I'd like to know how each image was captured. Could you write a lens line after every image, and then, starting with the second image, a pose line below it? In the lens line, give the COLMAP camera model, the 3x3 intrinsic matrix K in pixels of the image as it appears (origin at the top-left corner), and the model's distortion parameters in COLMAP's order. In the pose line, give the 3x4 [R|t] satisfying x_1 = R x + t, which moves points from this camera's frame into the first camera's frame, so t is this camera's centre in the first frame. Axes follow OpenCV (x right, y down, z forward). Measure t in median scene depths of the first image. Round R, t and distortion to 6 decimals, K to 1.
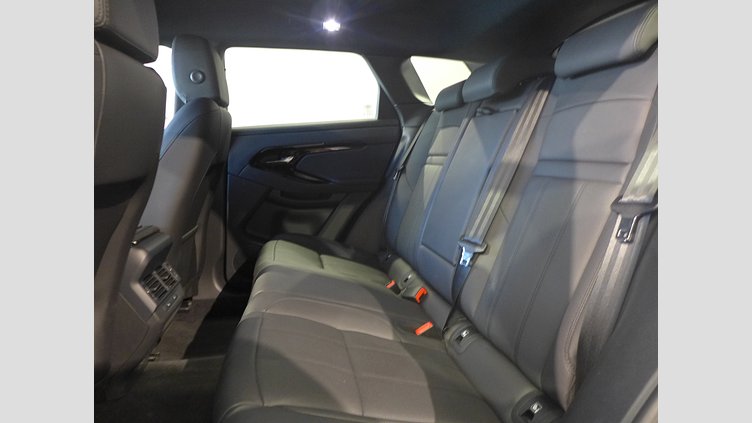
lens RADIAL K [[400.9, 0, 373.6], [0, 400.9, 212.2], [0, 0, 1]] dist [-0.063034, 0.001423]
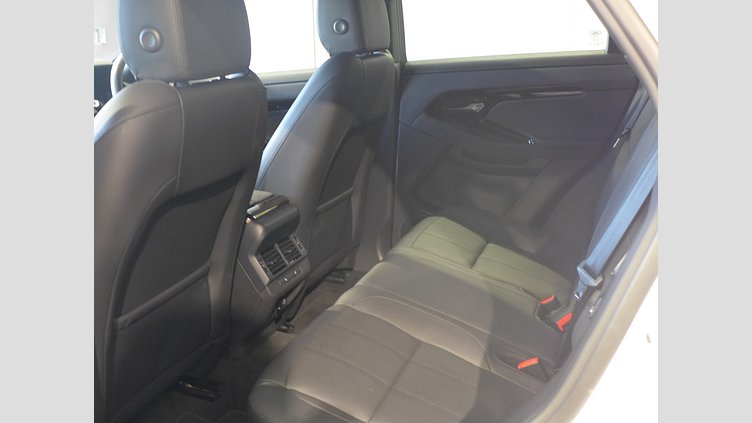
lens RADIAL K [[683.4, 0, 377.5], [0, 683.4, 209.5], [0, 0, 1]] dist [-0.088065, -0.002870]
pose [[0.852144, 0.129345, -0.507071, 0.399465], [-0.064557, 0.987554, 0.143418, -0.153177], [0.519310, -0.089478, 0.849889, -0.247467]]
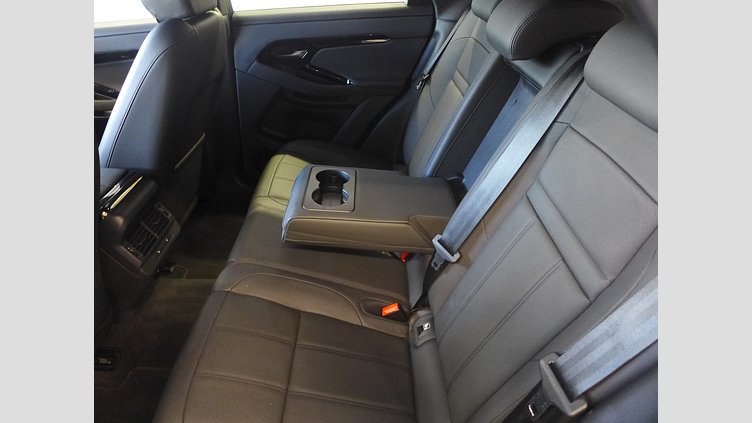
lens RADIAL K [[400.9, 0, 373.6], [0, 400.9, 212.2], [0, 0, 1]] dist [-0.063034, 0.001423]
pose [[0.982197, 0.121037, -0.143661, 0.149907], [-0.048618, 0.902485, 0.427968, -0.267757], [0.181452, -0.413364, 0.892303, 0.147379]]
